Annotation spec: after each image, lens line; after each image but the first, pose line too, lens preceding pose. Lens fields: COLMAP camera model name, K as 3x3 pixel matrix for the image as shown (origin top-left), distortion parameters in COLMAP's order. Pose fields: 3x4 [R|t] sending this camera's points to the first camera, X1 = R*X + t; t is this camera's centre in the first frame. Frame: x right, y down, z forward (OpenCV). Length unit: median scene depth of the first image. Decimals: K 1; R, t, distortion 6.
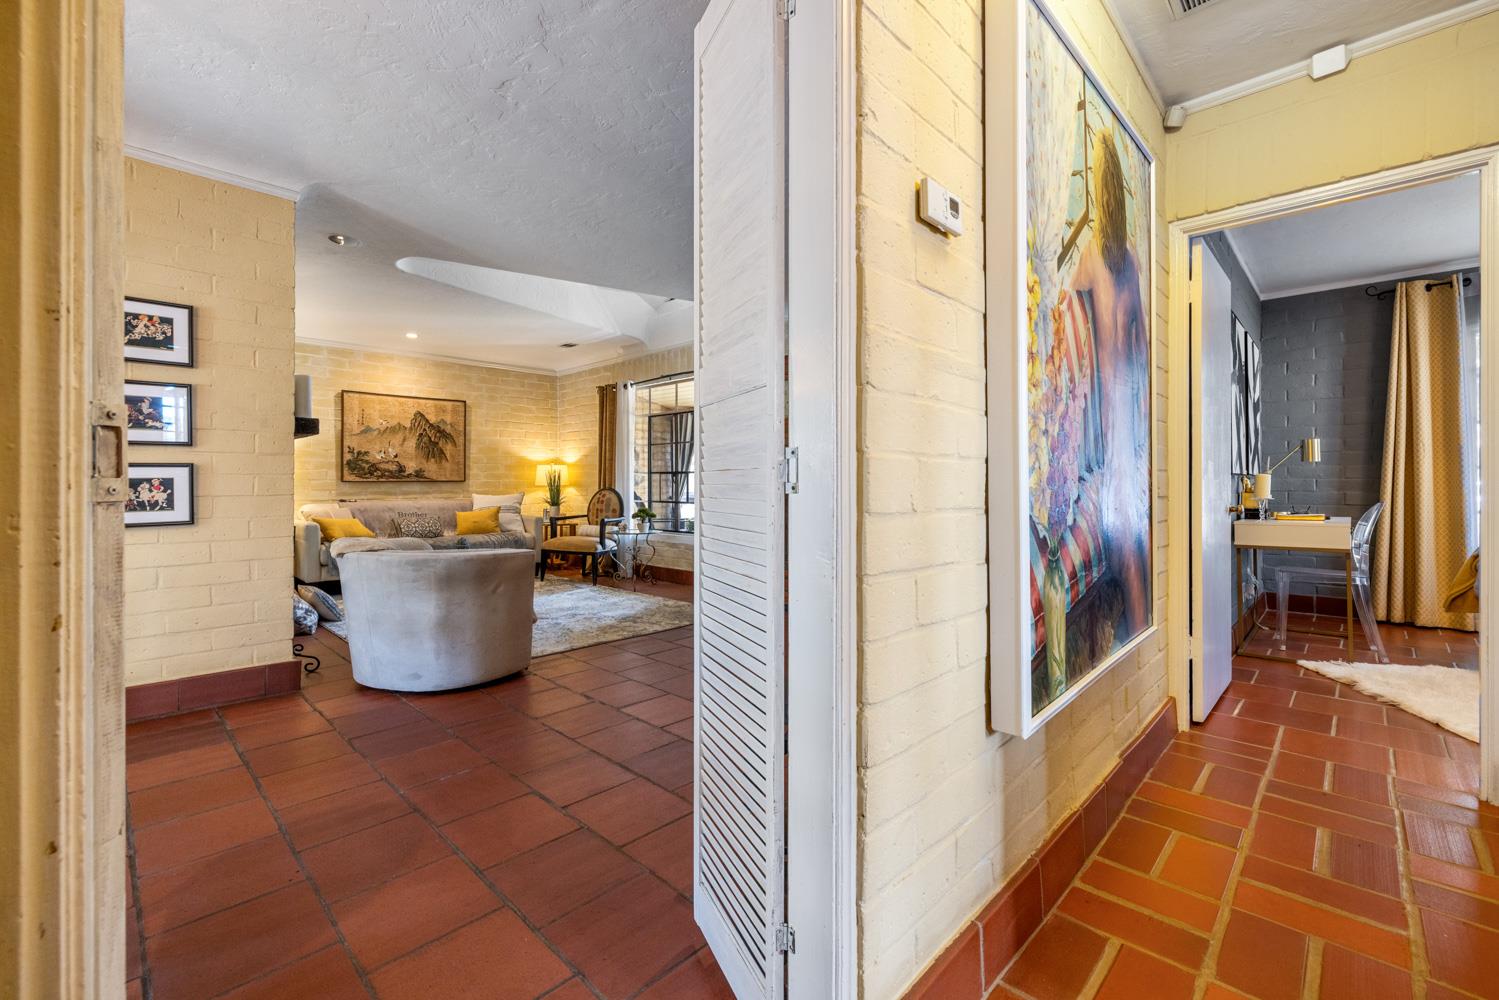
lens RADIAL K [[626.9, 0, 744.3], [0, 626.9, 492.1], [0, 0, 1]] dist [-0.001404, -0.000051]
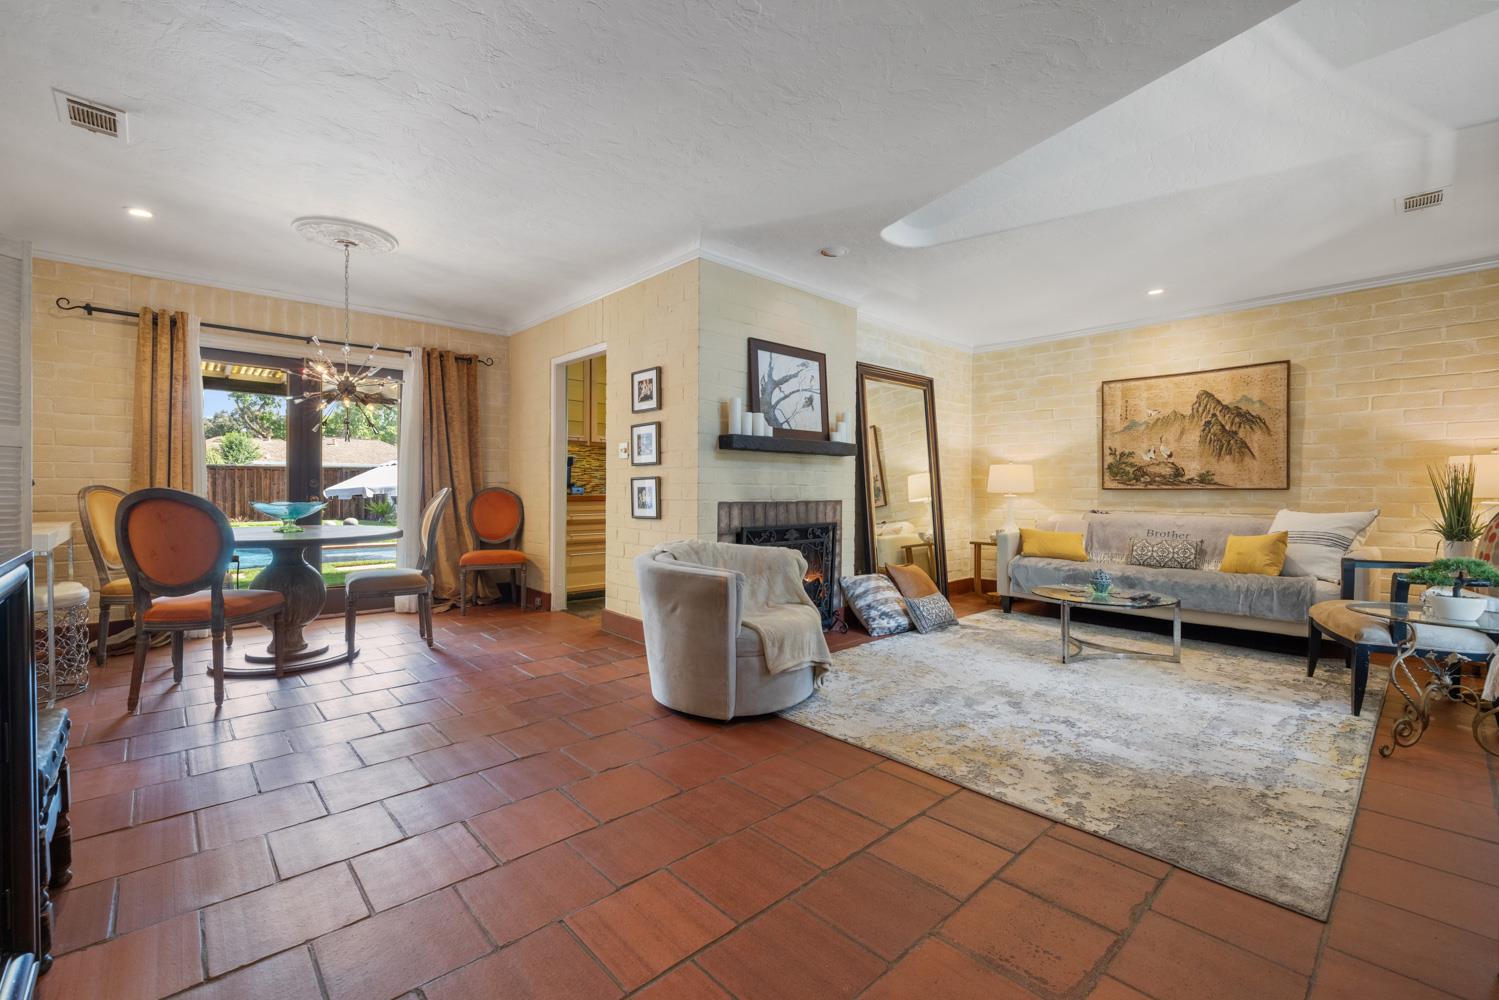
lens RADIAL K [[626.9, 0, 744.3], [0, 626.9, 492.1], [0, 0, 1]] dist [-0.001404, -0.000051]
pose [[-0.054456, 0.005207, -0.998503, 0.234127], [-0.017126, 0.999834, 0.006148, -0.009682], [0.998369, 0.017435, -0.054358, 0.554424]]
